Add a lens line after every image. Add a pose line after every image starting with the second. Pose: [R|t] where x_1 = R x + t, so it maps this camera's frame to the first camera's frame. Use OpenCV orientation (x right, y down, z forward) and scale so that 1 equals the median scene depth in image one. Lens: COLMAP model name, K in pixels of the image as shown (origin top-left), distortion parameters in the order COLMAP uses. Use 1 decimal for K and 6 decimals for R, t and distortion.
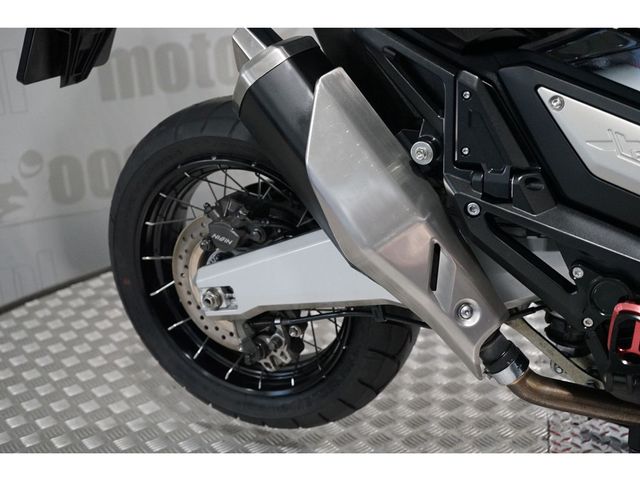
lens RADIAL K [[906.8, 0, 320.0], [0, 906.8, 240.0], [0, 0, 1]] dist [-0.007459, -0.027834]
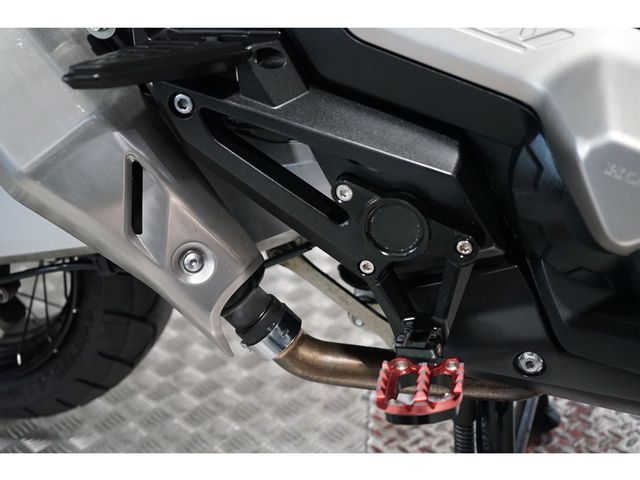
lens RADIAL K [[906.8, 0, 320.0], [0, 906.8, 240.0], [0, 0, 1]] dist [-0.007459, -0.027834]
pose [[0.989440, -0.077148, 0.122707, 0.151943], [0.064997, 0.992850, 0.100119, 0.002918], [-0.129554, -0.091087, 0.987380, 0.295440]]
